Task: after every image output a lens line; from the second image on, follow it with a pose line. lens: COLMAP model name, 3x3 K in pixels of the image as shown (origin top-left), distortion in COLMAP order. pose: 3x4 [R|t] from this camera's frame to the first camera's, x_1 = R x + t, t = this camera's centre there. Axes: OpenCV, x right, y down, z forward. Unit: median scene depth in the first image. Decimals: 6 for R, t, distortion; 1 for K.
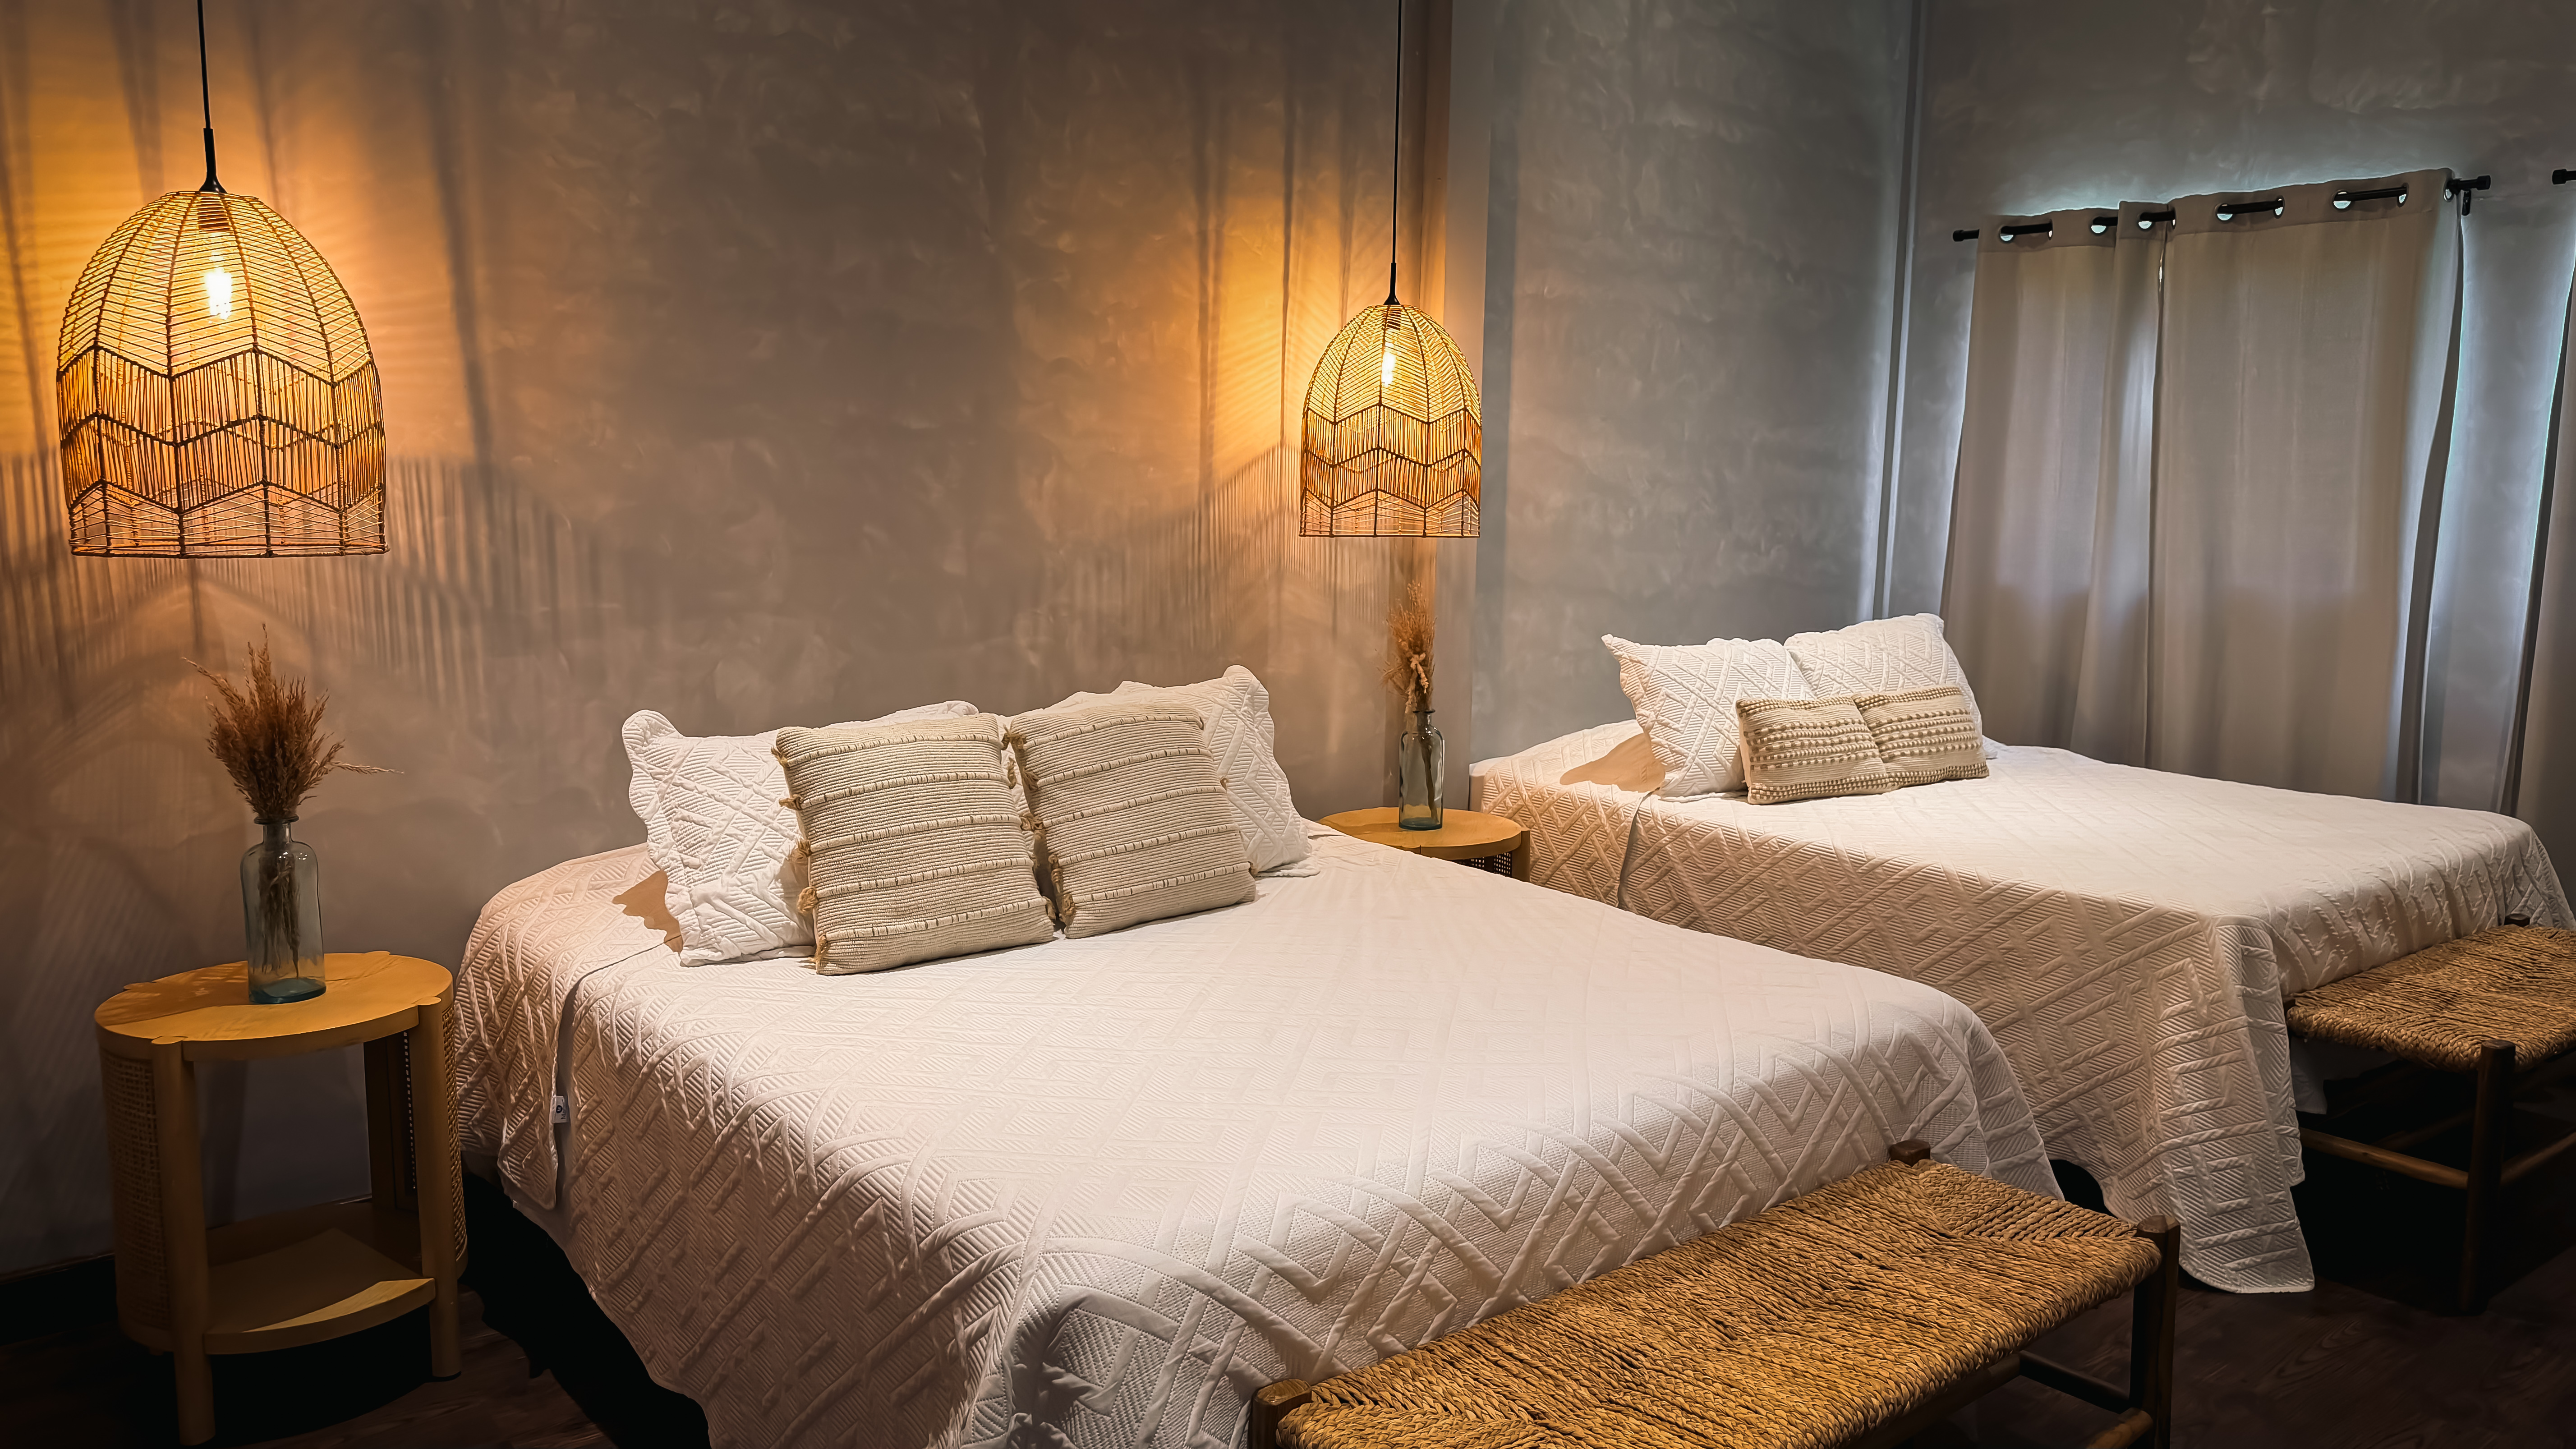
lens RADIAL K [[1885.2, 0, 1277.1], [0, 1885.2, 743.4], [0, 0, 1]] dist [0.009577, -0.002279]
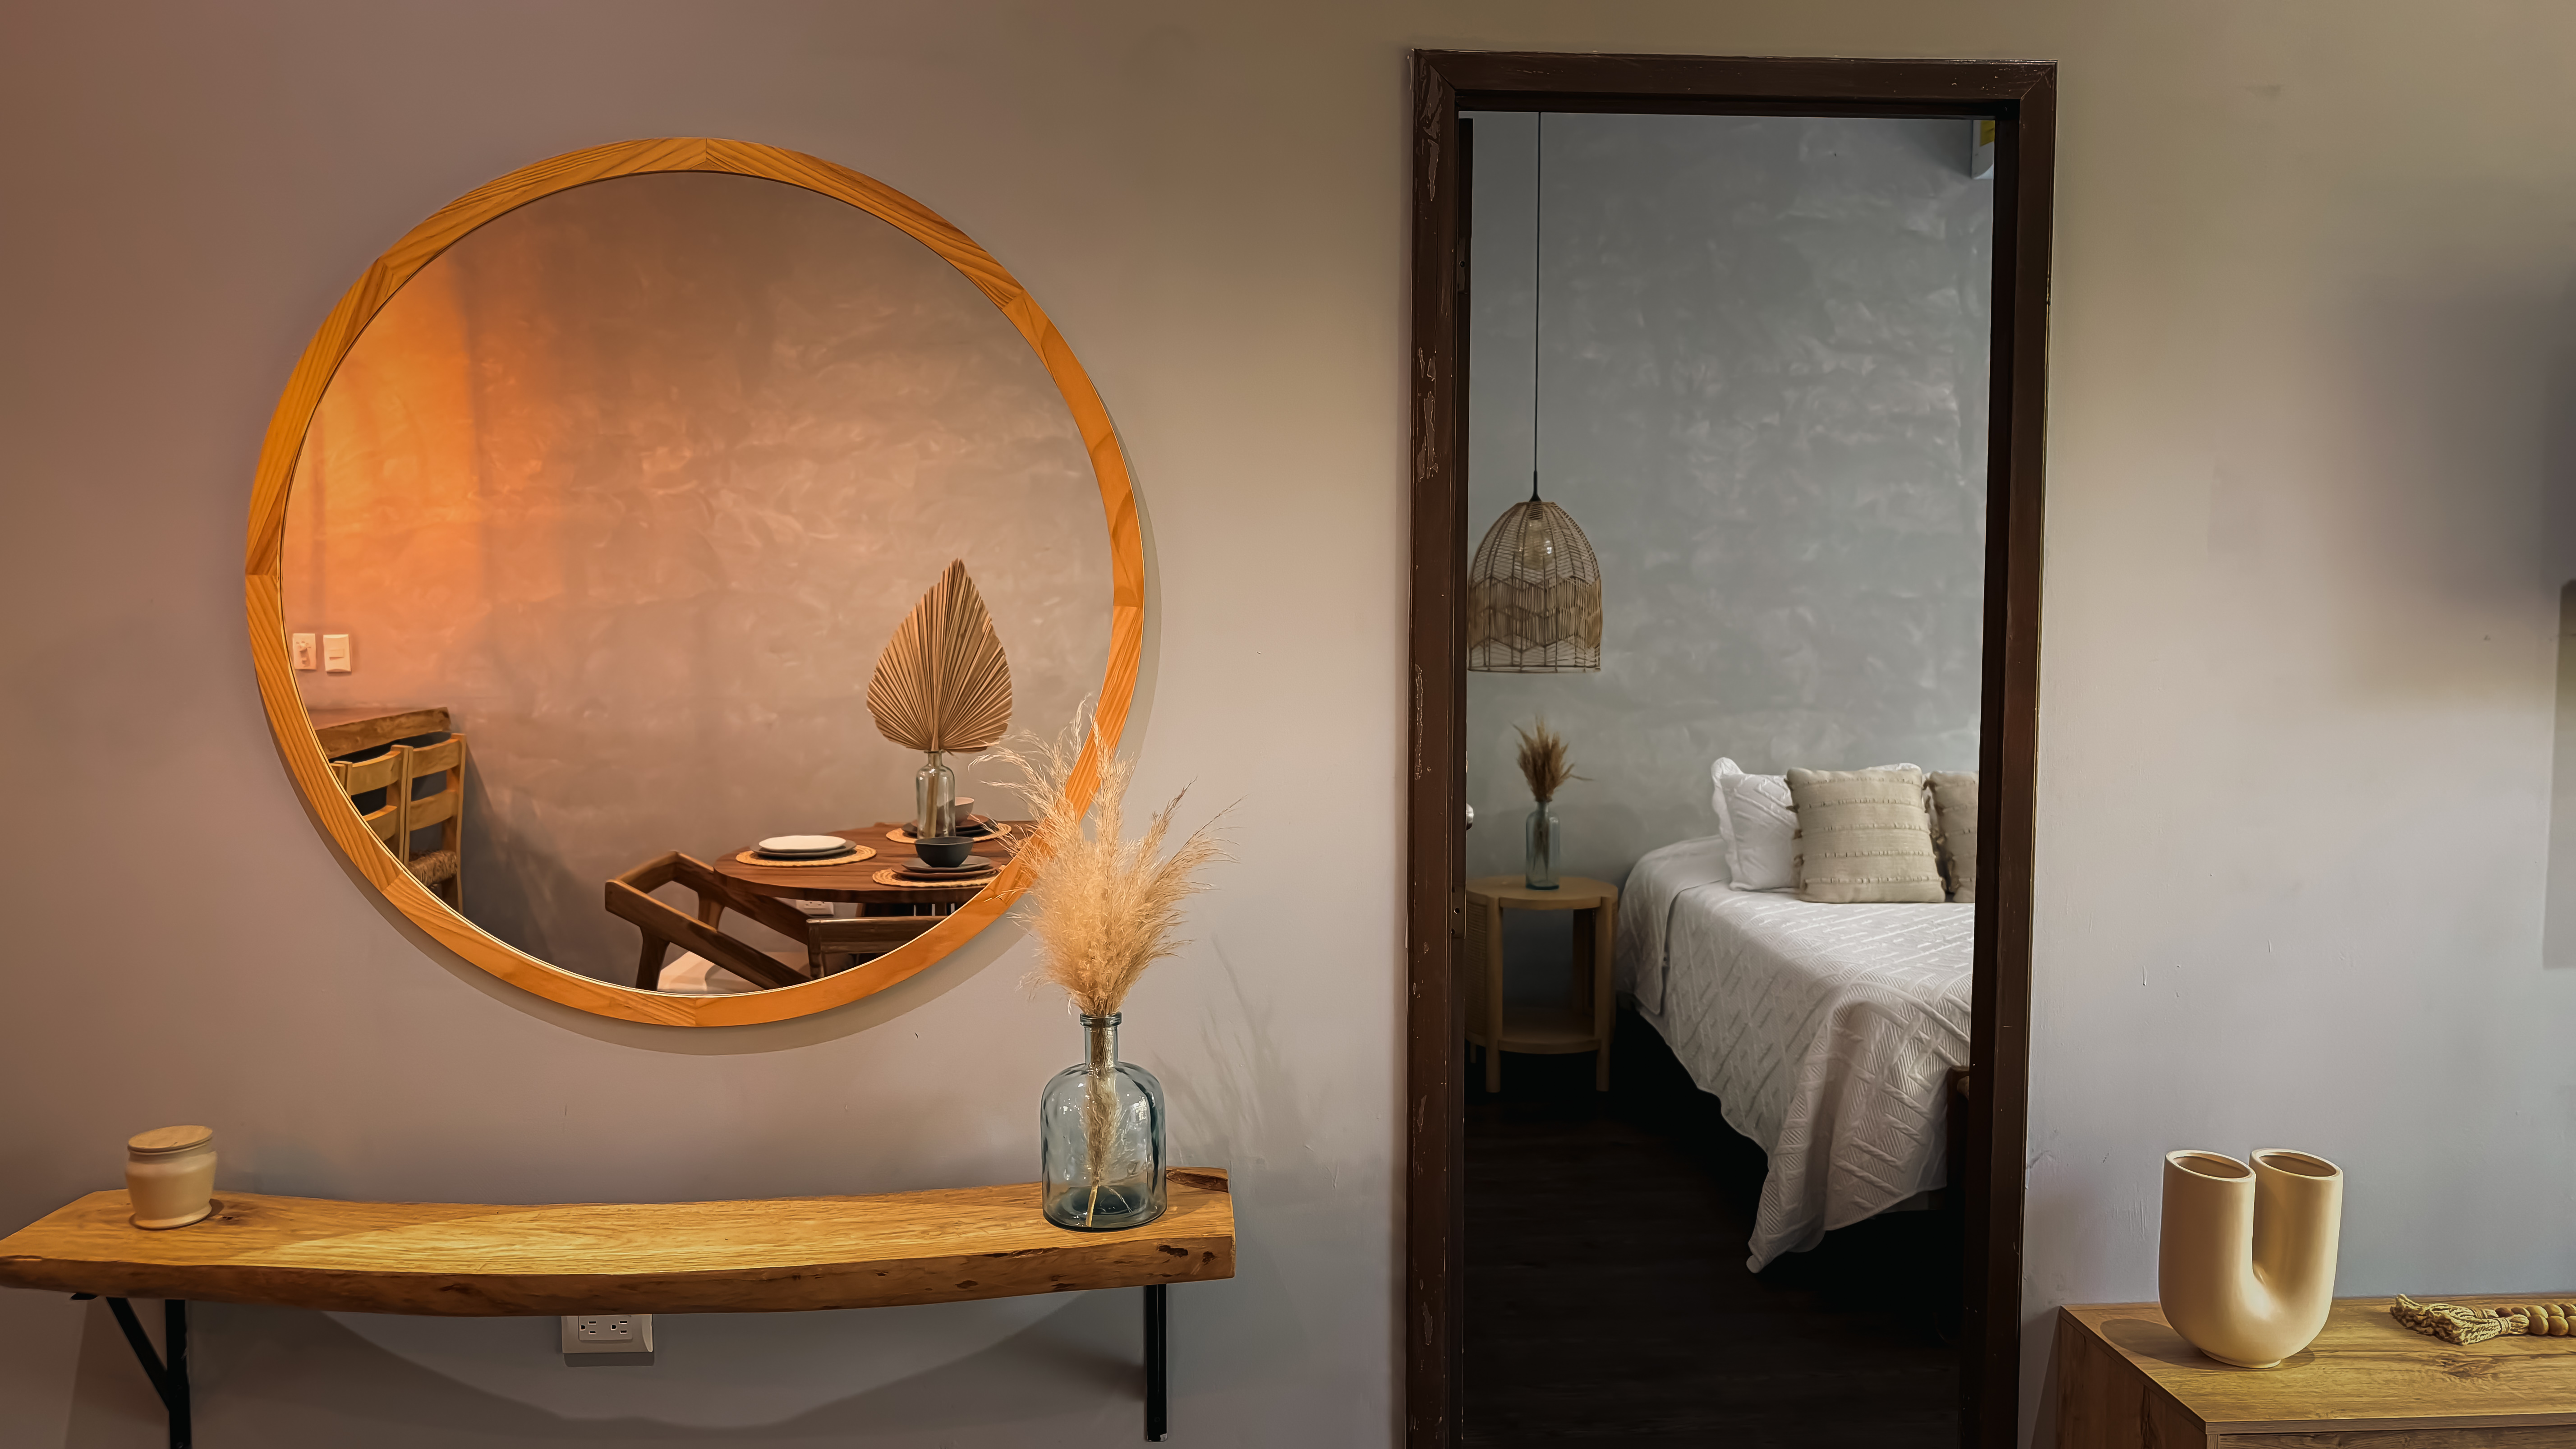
lens RADIAL K [[1885.2, 0, 1281.1], [0, 1885.2, 728.6], [0, 0, 1]] dist [0.009577, -0.002279]
pose [[0.822692, 0.027189, -0.567836, 0.375829], [-0.067427, 0.996472, -0.049976, 0.079623], [0.564474, 0.079403, 0.821623, -0.803373]]
